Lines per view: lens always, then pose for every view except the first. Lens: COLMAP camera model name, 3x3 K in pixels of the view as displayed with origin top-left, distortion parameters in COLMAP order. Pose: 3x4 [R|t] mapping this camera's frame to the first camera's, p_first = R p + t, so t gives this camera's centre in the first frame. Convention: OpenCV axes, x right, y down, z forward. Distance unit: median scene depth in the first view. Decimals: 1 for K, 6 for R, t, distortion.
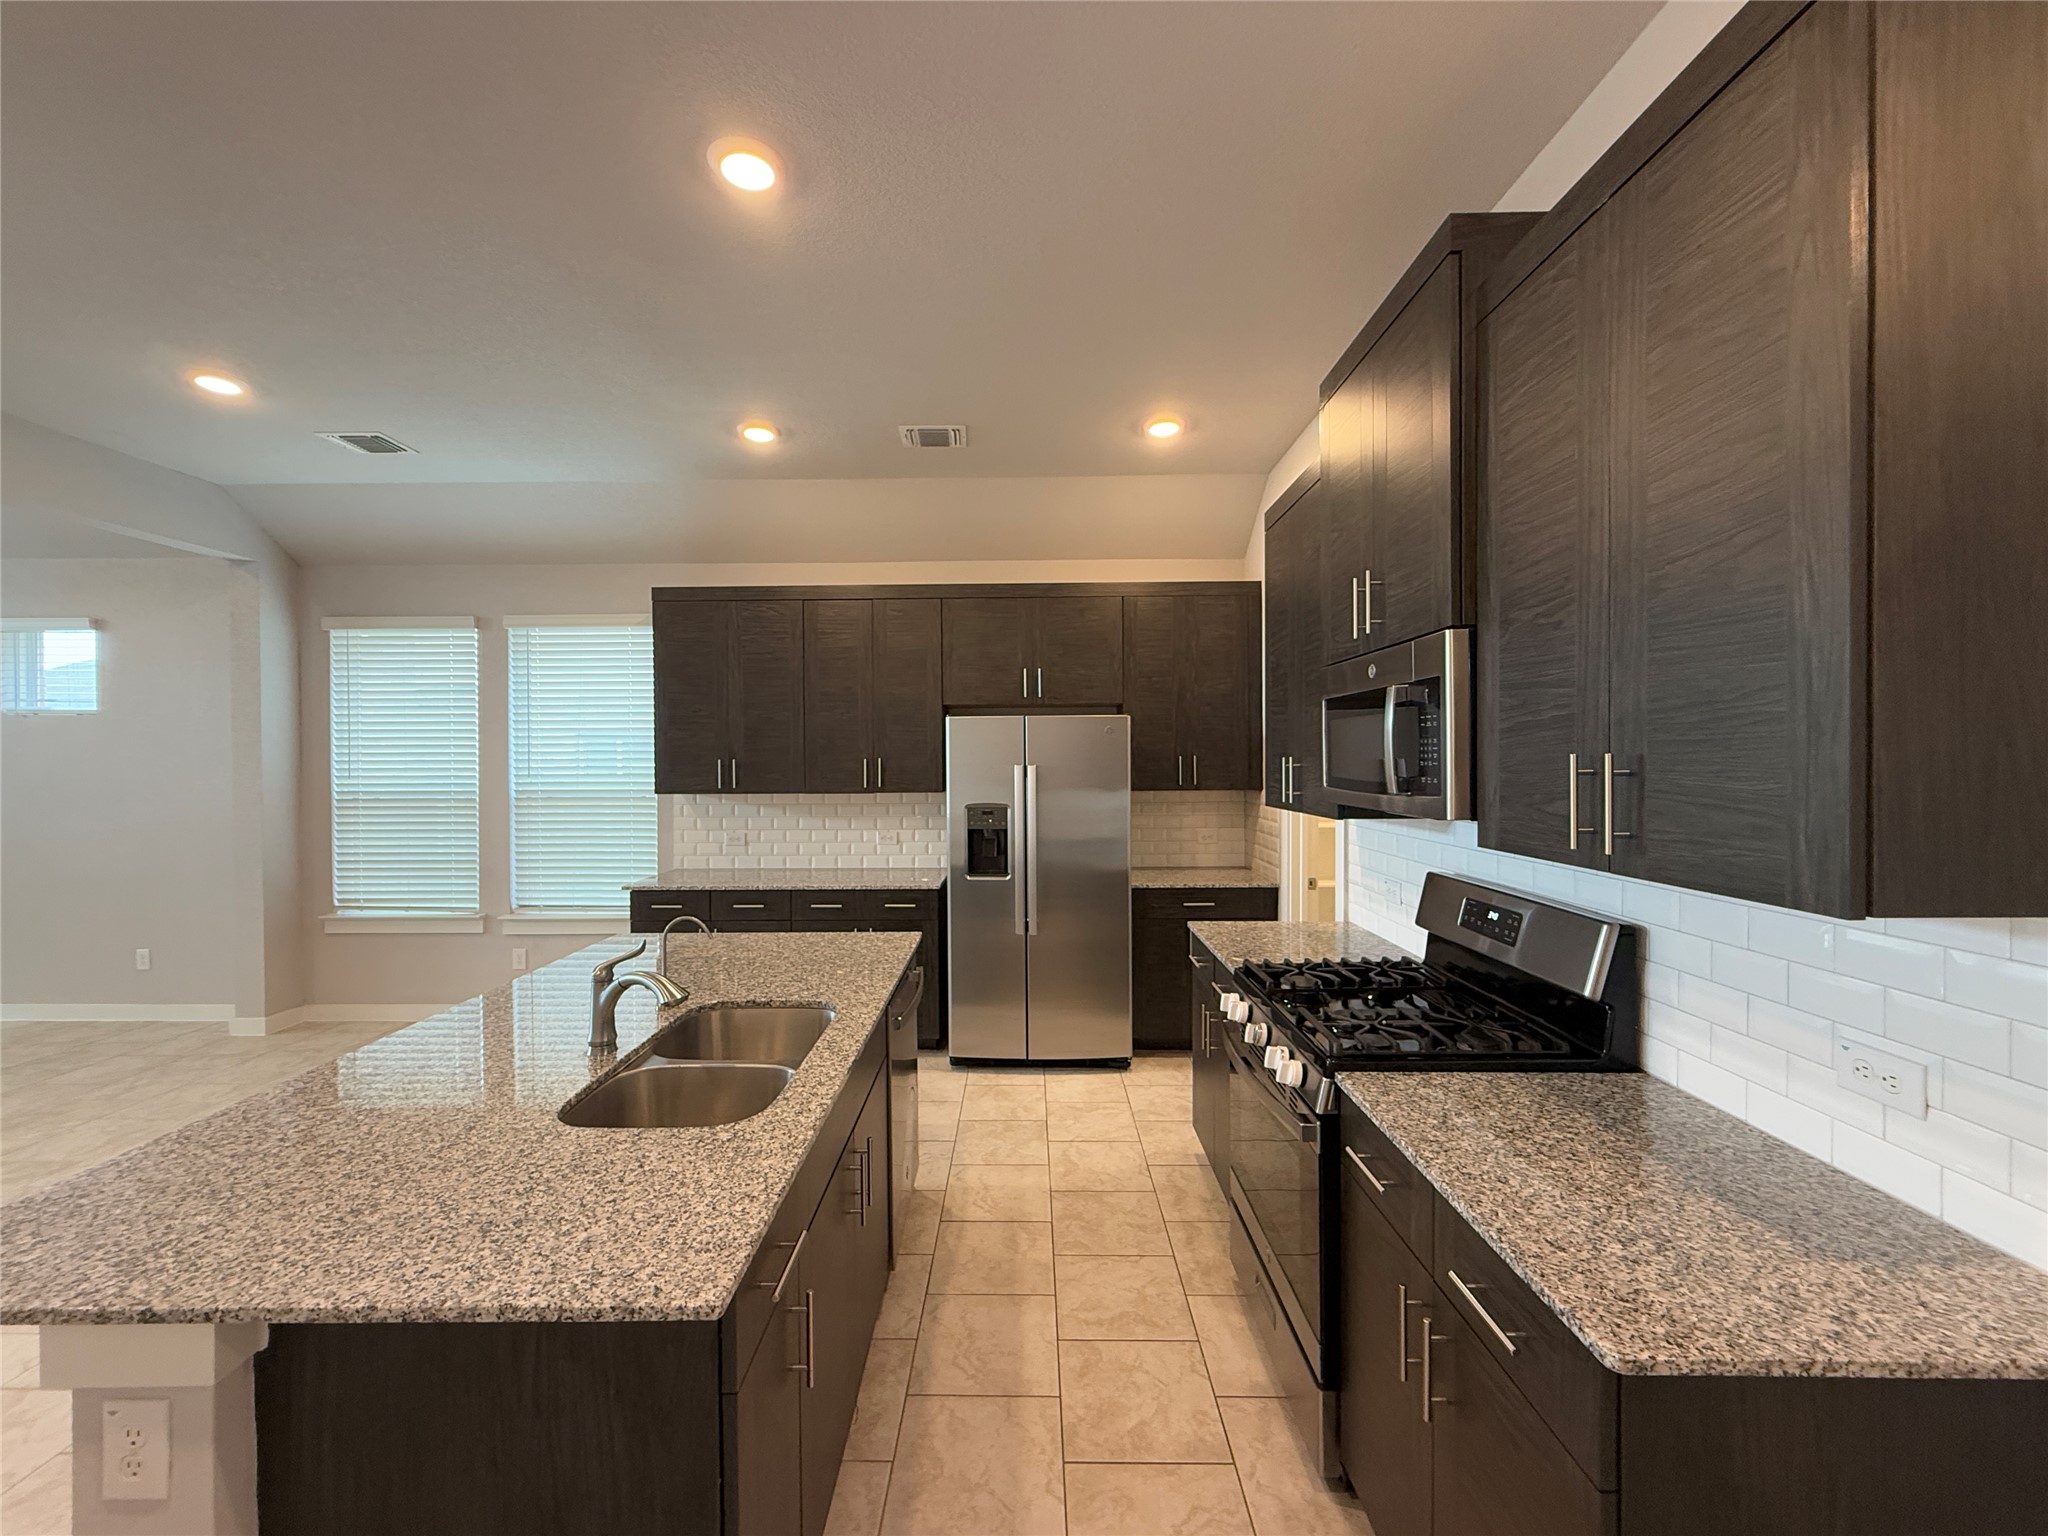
lens RADIAL K [[815.4, 0, 1017.9], [0, 815.4, 766.7], [0, 0, 1]] dist [0.000386, 0.000410]
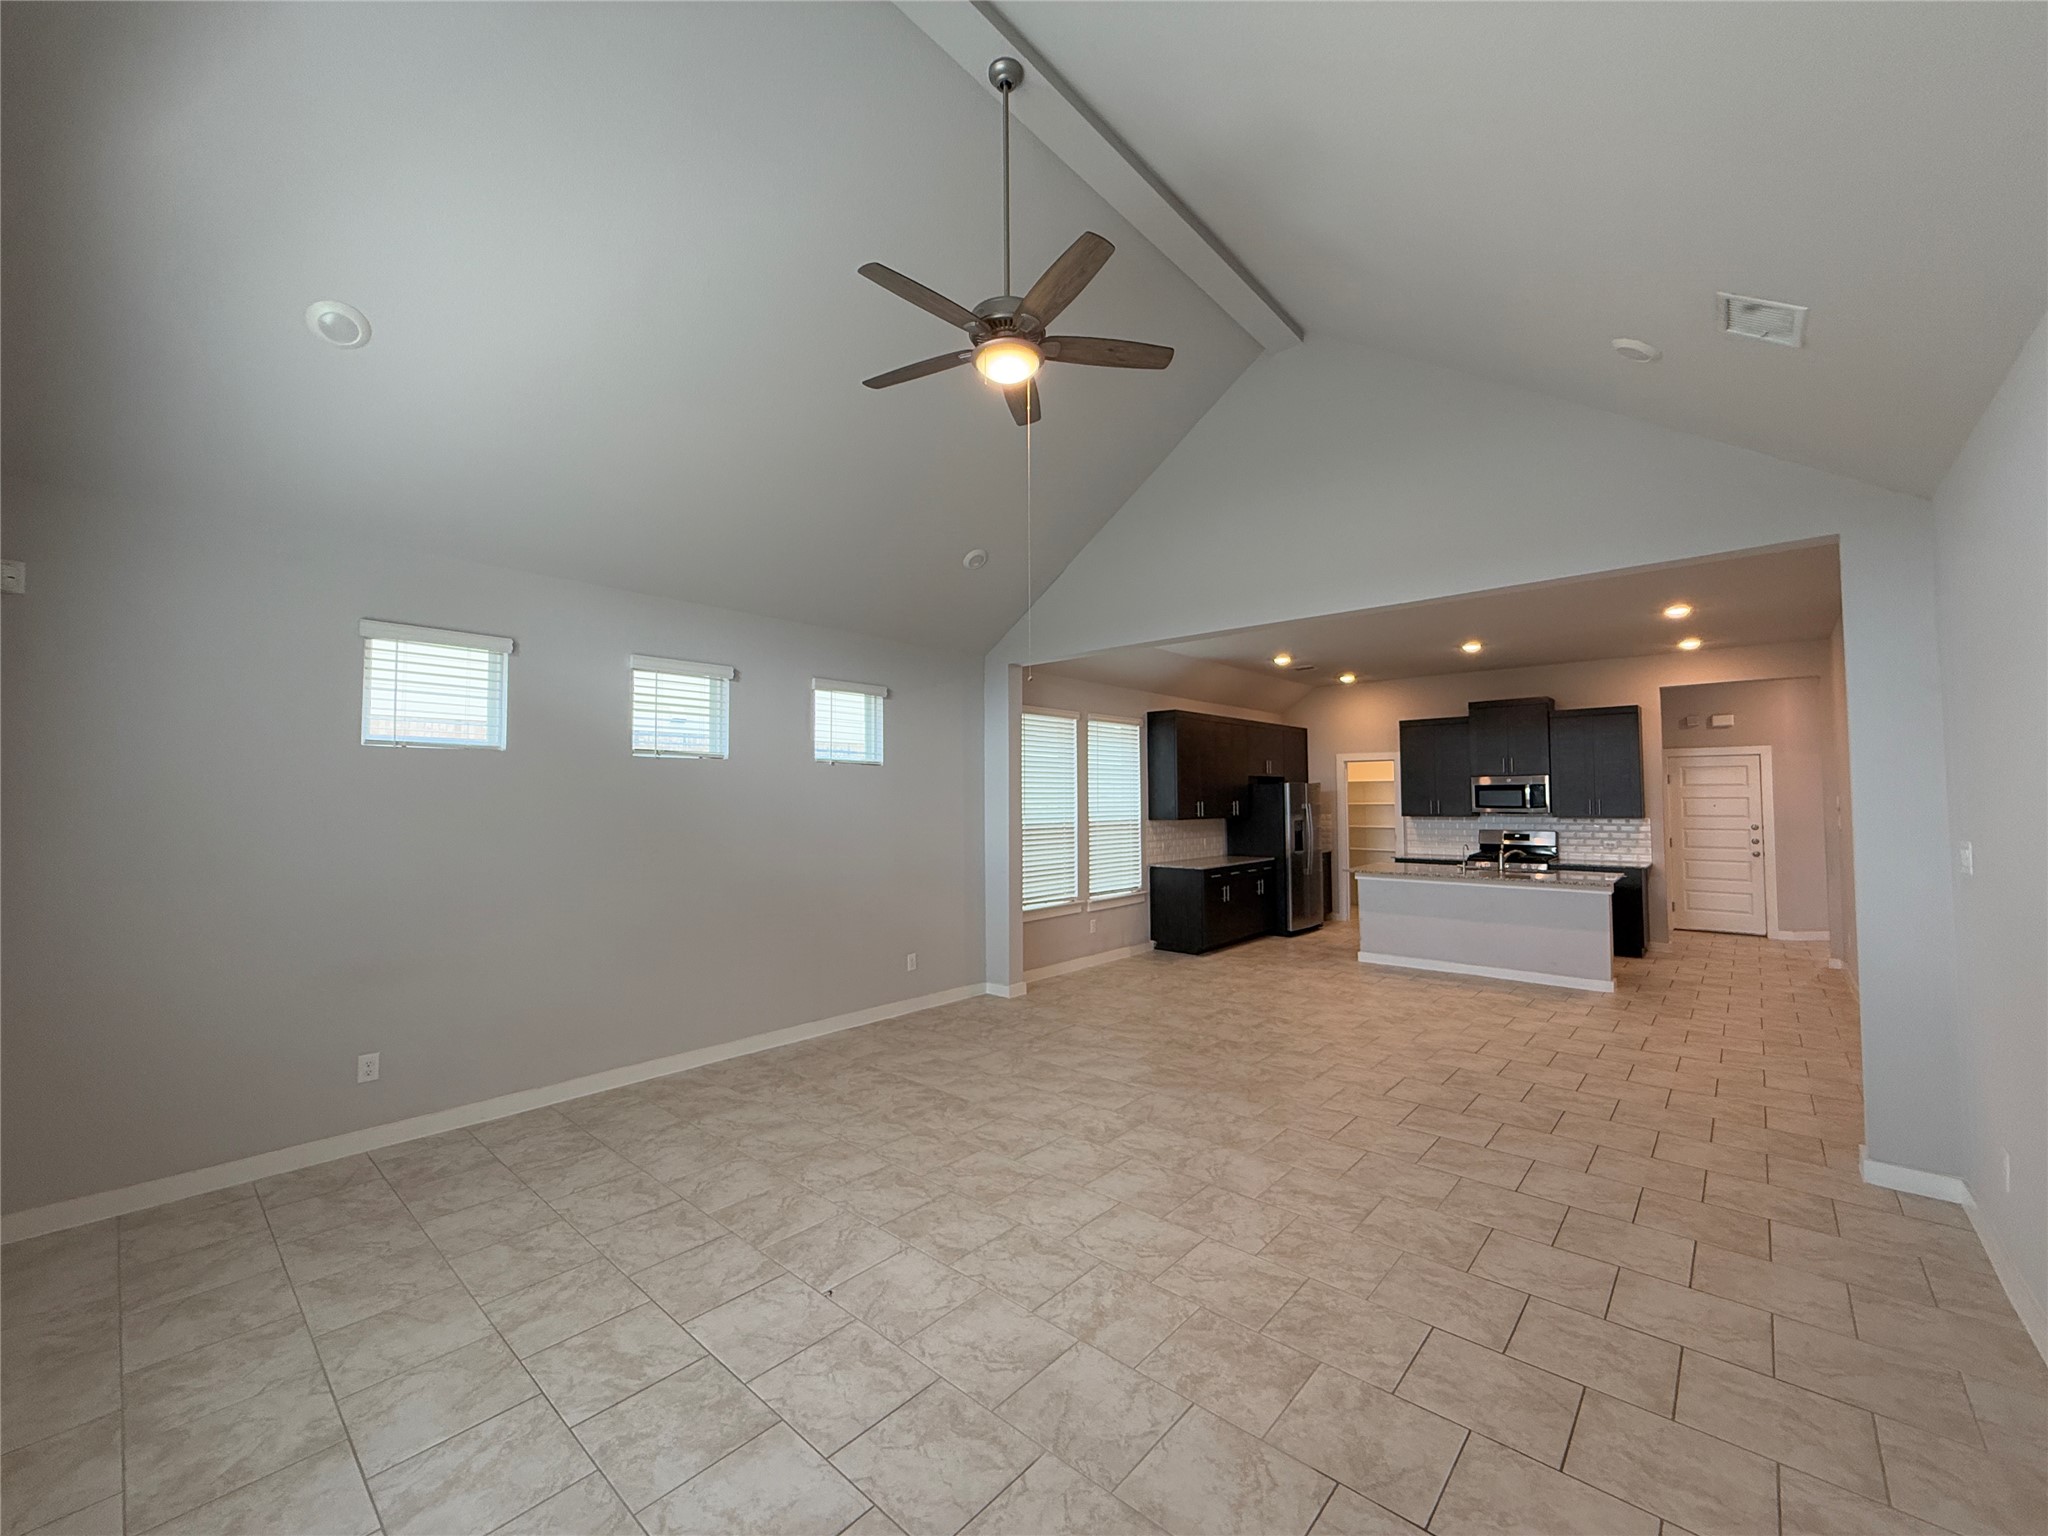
lens RADIAL K [[815.4, 0, 1017.9], [0, 815.4, 766.7], [0, 0, 1]] dist [0.000386, 0.000410]
pose [[0.659352, 0.032179, 0.751145, -2.488642], [0.008784, 0.998686, -0.050494, 0.001001], [-0.751783, 0.039891, 0.658203, 0.057948]]
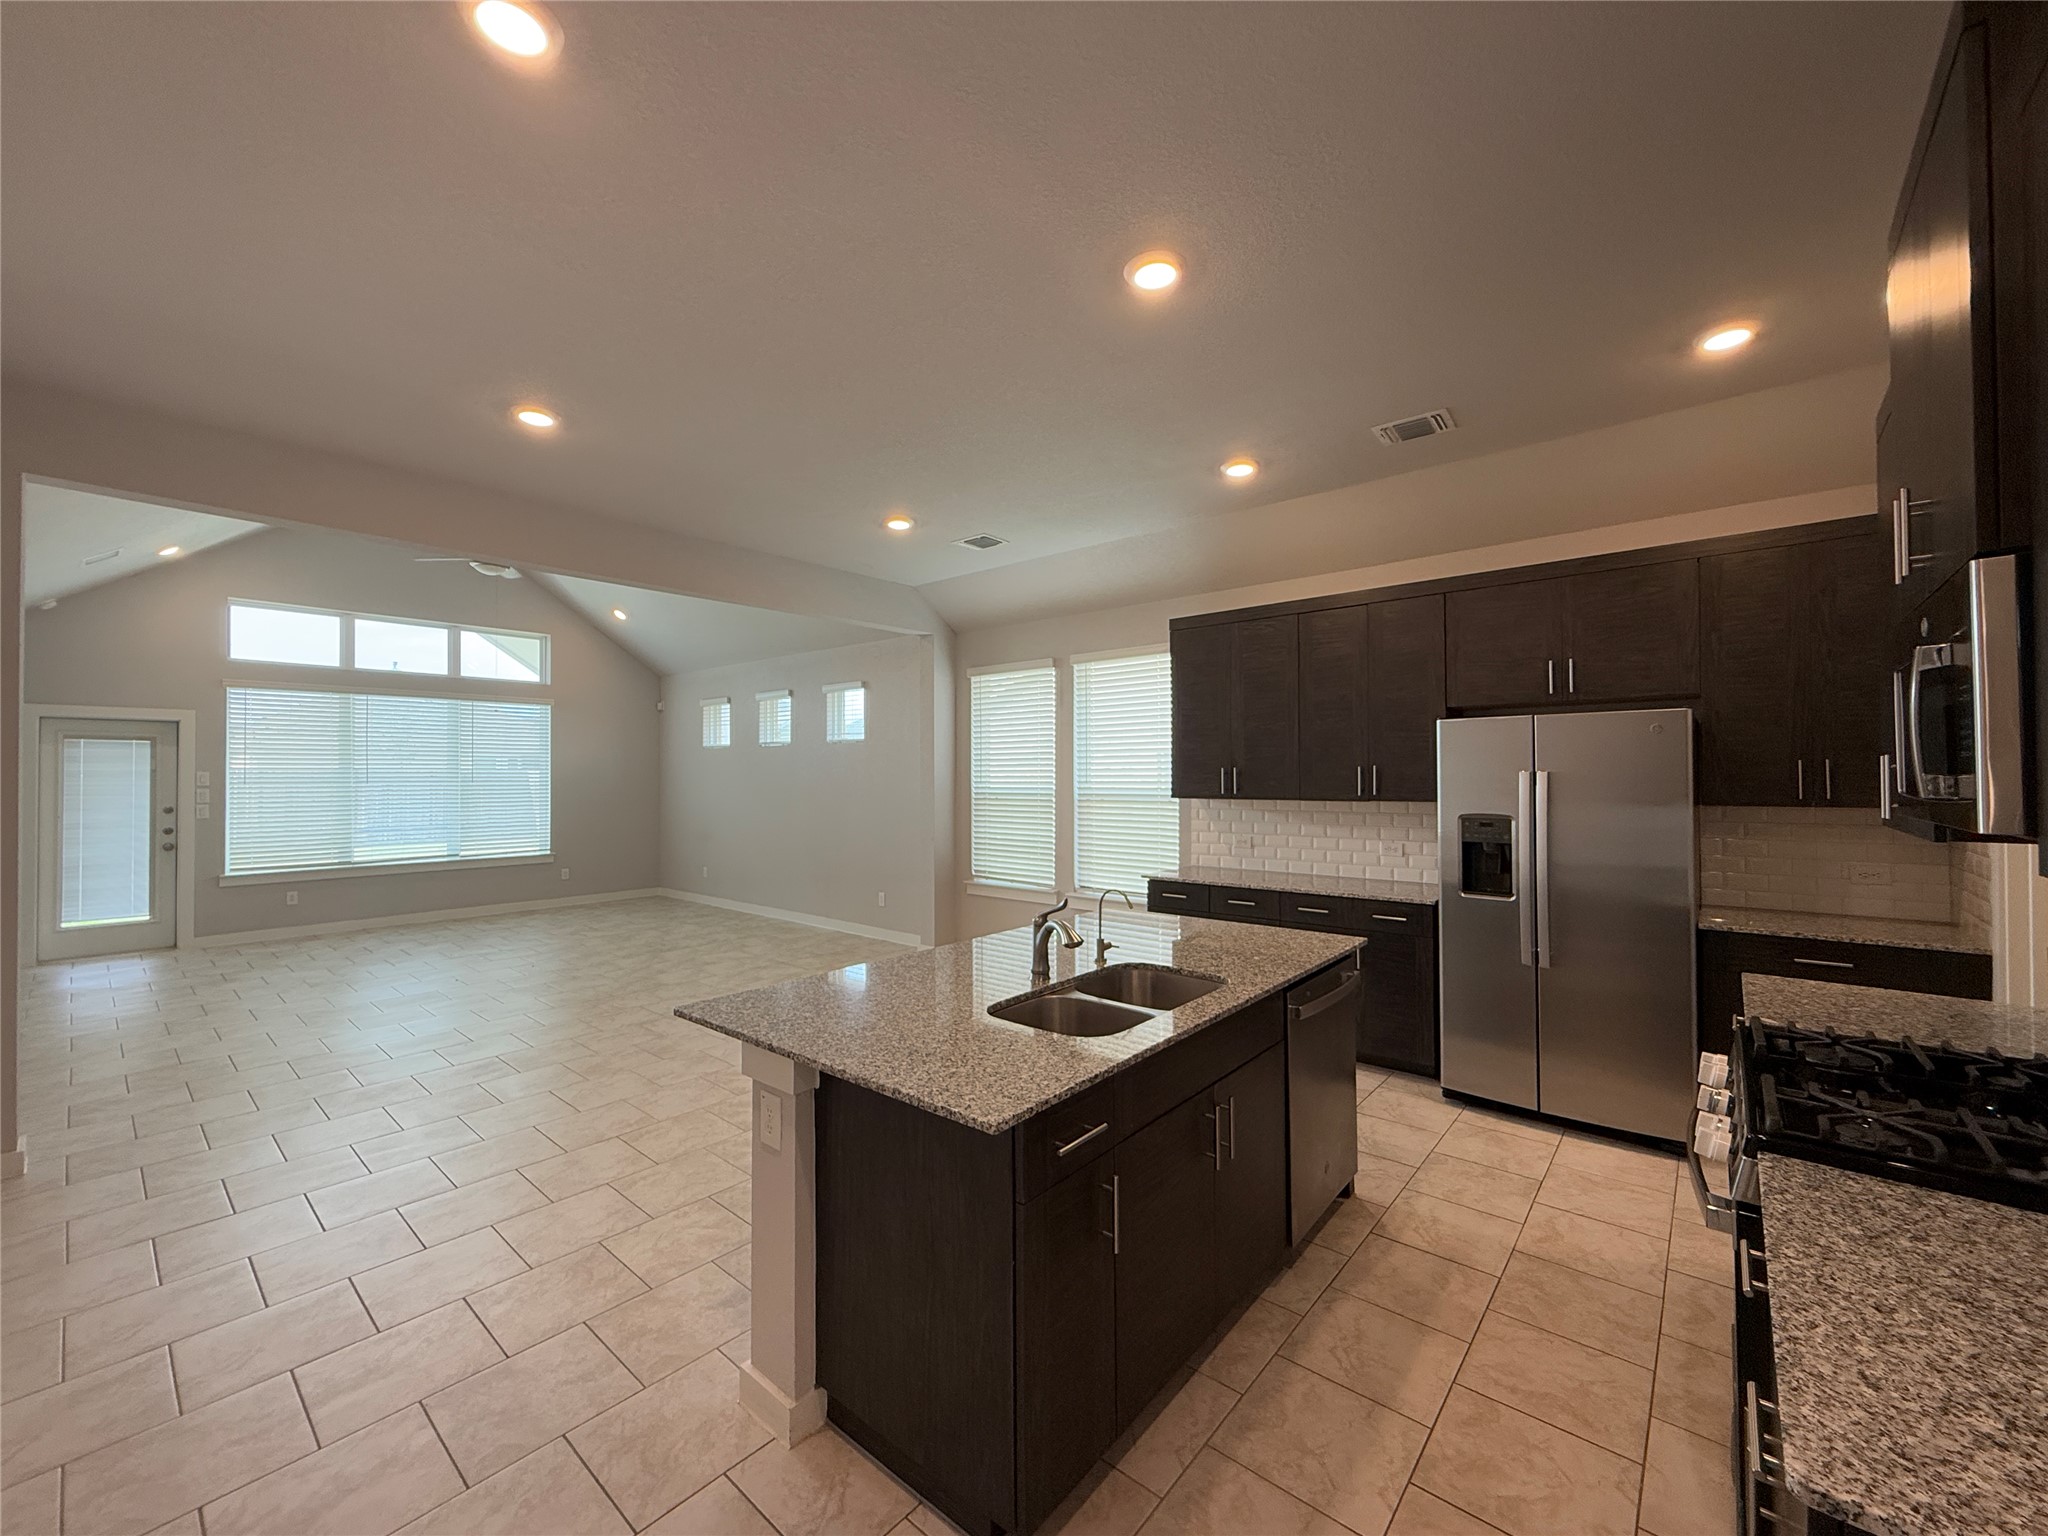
lens RADIAL K [[815.4, 0, 1017.9], [0, 815.4, 766.7], [0, 0, 1]] dist [0.000386, 0.000410]
pose [[0.765356, -0.005581, -0.643583, 0.152229], [-0.006394, 0.999847, -0.016274, 0.010942], [0.643575, 0.016571, 0.765203, -0.024472]]
